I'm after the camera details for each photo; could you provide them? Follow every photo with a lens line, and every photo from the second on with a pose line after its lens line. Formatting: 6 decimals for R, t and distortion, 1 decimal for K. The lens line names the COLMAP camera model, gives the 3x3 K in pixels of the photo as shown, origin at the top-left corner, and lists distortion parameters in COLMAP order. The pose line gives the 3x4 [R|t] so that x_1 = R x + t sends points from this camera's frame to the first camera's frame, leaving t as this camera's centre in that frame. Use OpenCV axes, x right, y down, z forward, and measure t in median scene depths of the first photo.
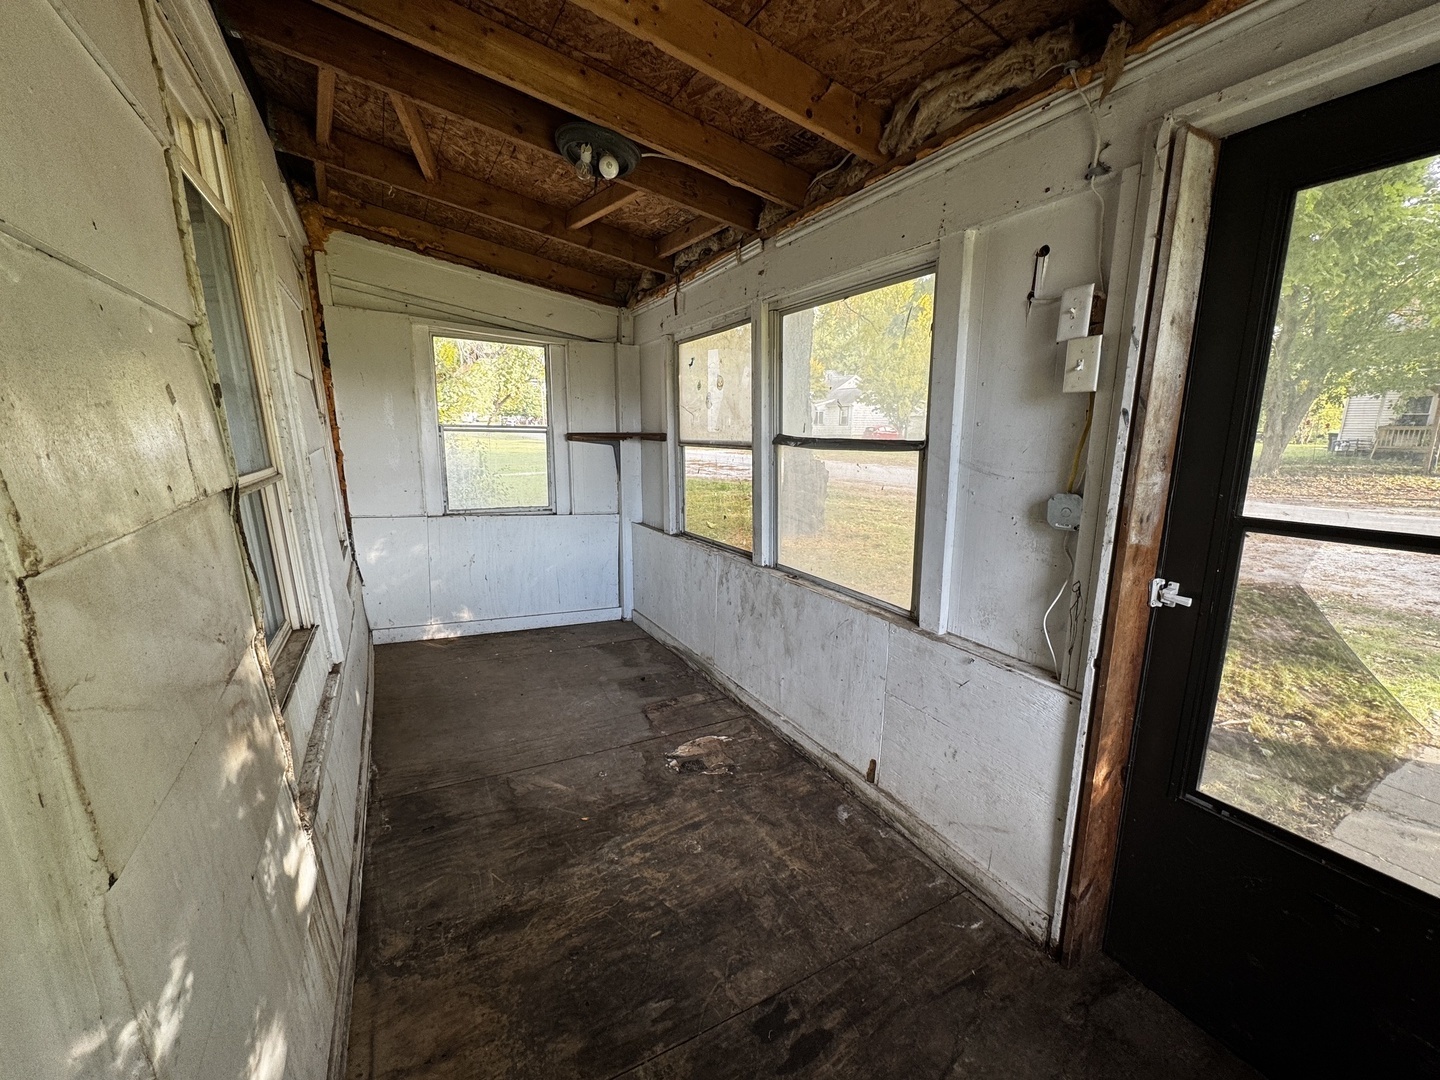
lens RADIAL K [[572.0, 0, 718.5], [0, 572.0, 546.5], [0, 0, 1]] dist [-0.002945, -0.000165]
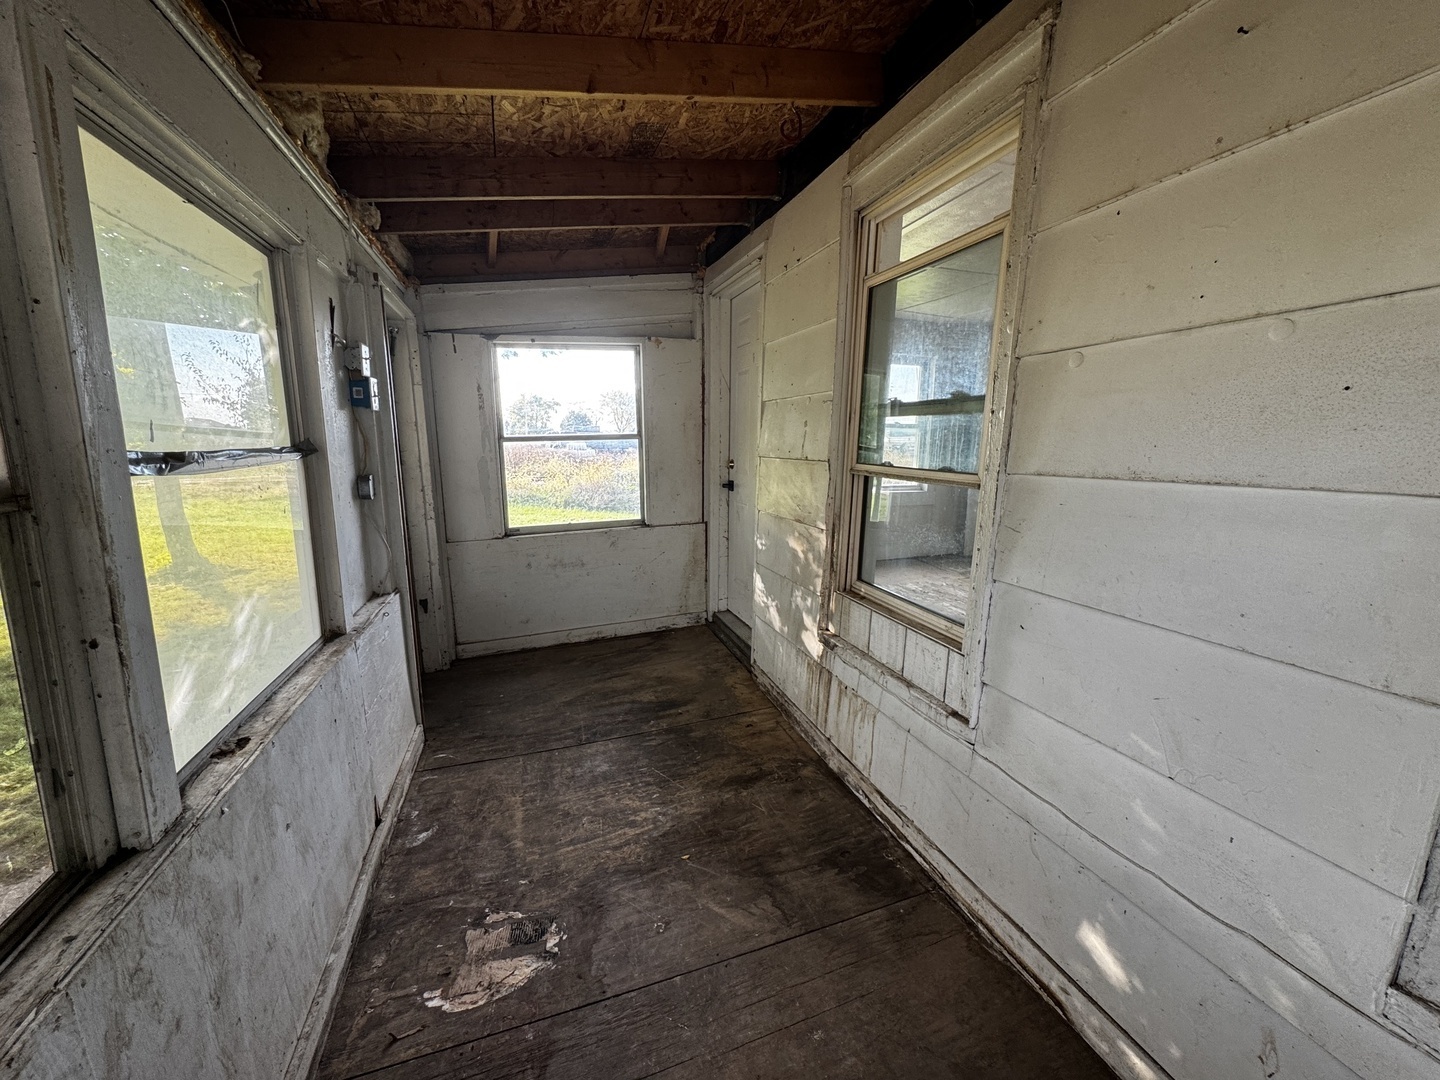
lens RADIAL K [[572.0, 0, 720.2], [0, 572.0, 539.0], [0, 0, 1]] dist [-0.002945, -0.000165]
pose [[-0.982629, -0.039468, 0.181336, -0.418440], [0.031009, 0.928470, 0.370112, -0.326383], [-0.182972, 0.369306, -0.911117, 1.576372]]
